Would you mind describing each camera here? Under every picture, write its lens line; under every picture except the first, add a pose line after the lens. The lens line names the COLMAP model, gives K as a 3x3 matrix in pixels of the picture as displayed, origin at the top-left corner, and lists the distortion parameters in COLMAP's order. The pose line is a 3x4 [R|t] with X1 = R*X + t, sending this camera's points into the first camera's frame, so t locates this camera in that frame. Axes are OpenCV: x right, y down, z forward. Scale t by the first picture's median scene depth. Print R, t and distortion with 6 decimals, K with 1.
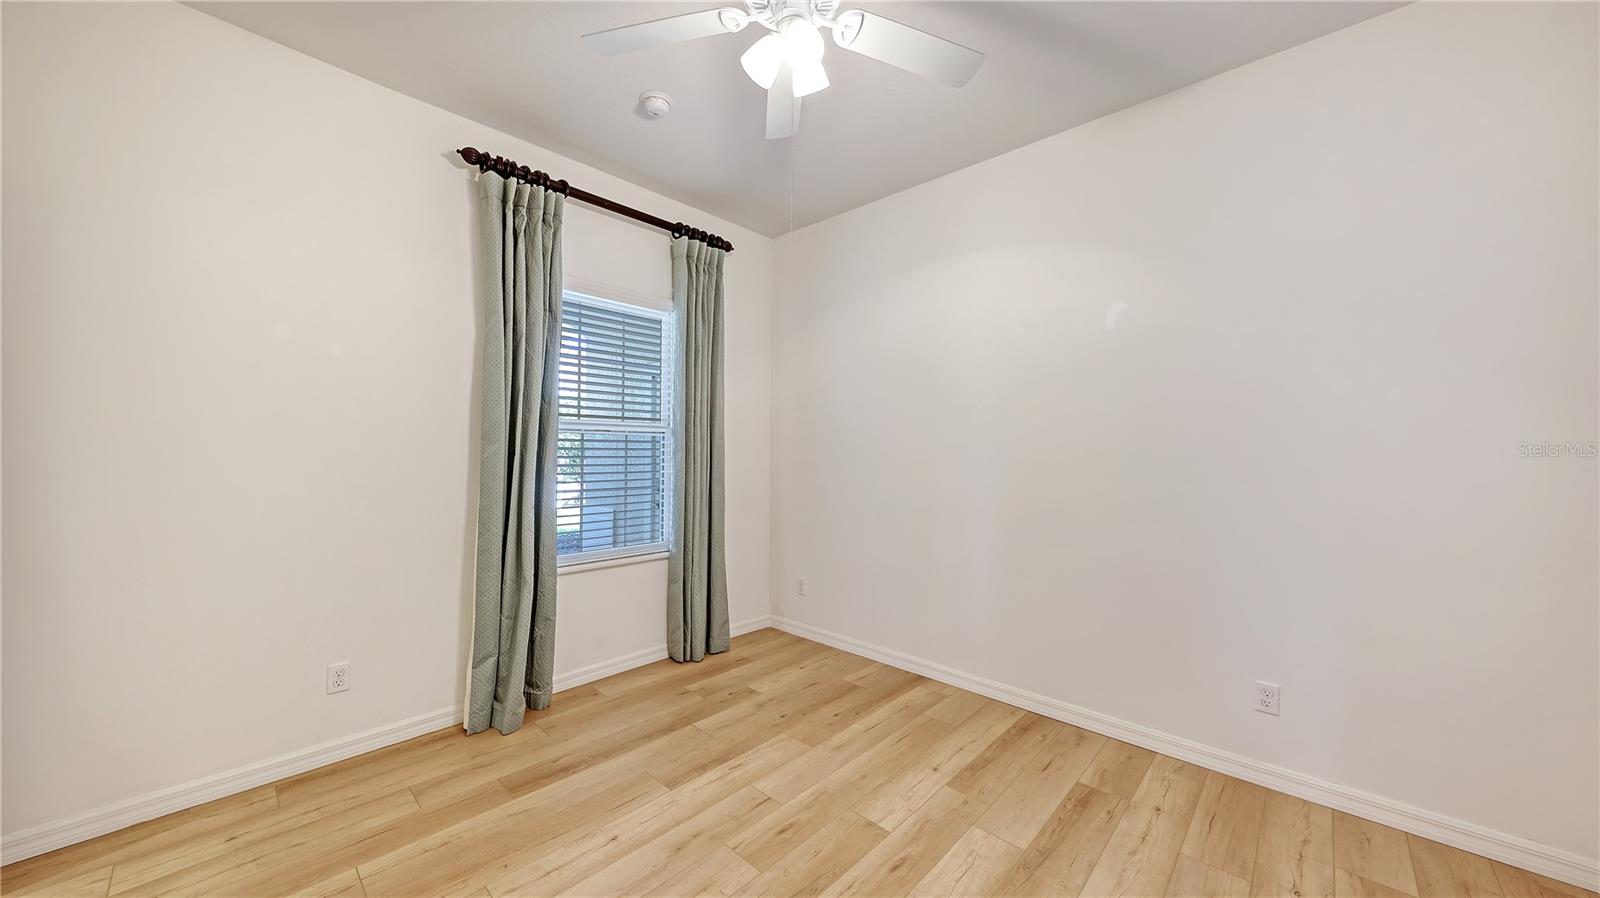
lens RADIAL K [[557.6, 0, 799.6], [0, 557.6, 443.0], [0, 0, 1]] dist [0.000402, -0.000913]
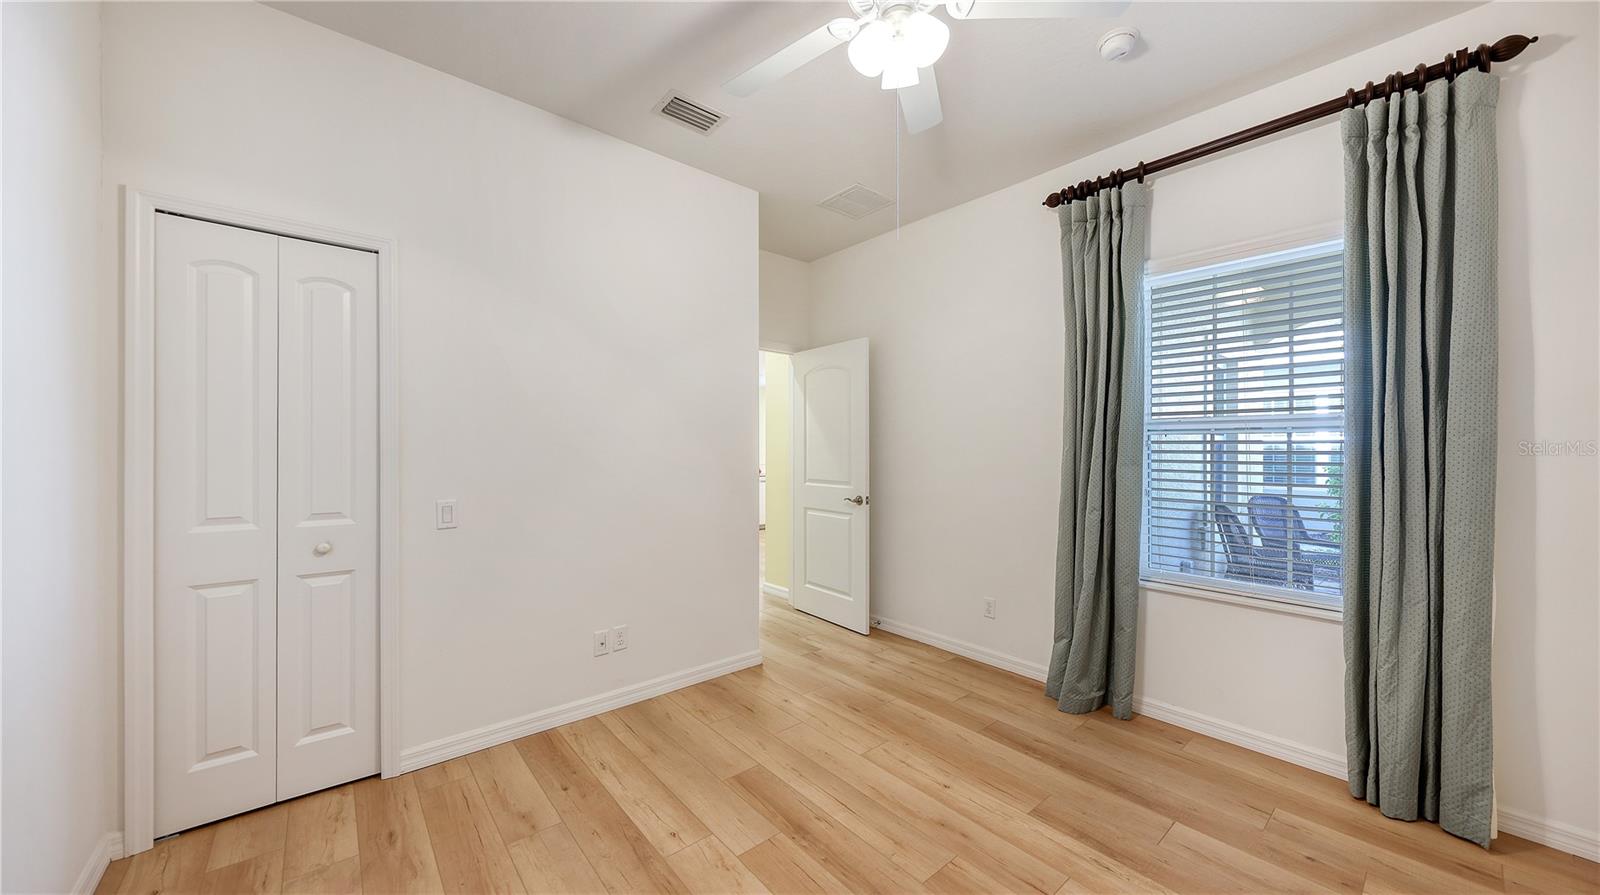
lens RADIAL K [[557.6, 0, 798.5], [0, 557.6, 448.7], [0, 0, 1]] dist [0.000402, -0.000913]
pose [[-0.115834, -0.009336, -0.993225, 0.737977], [0.004465, 0.999941, -0.009920, 0.014959], [0.993259, -0.005584, -0.115786, 0.714432]]
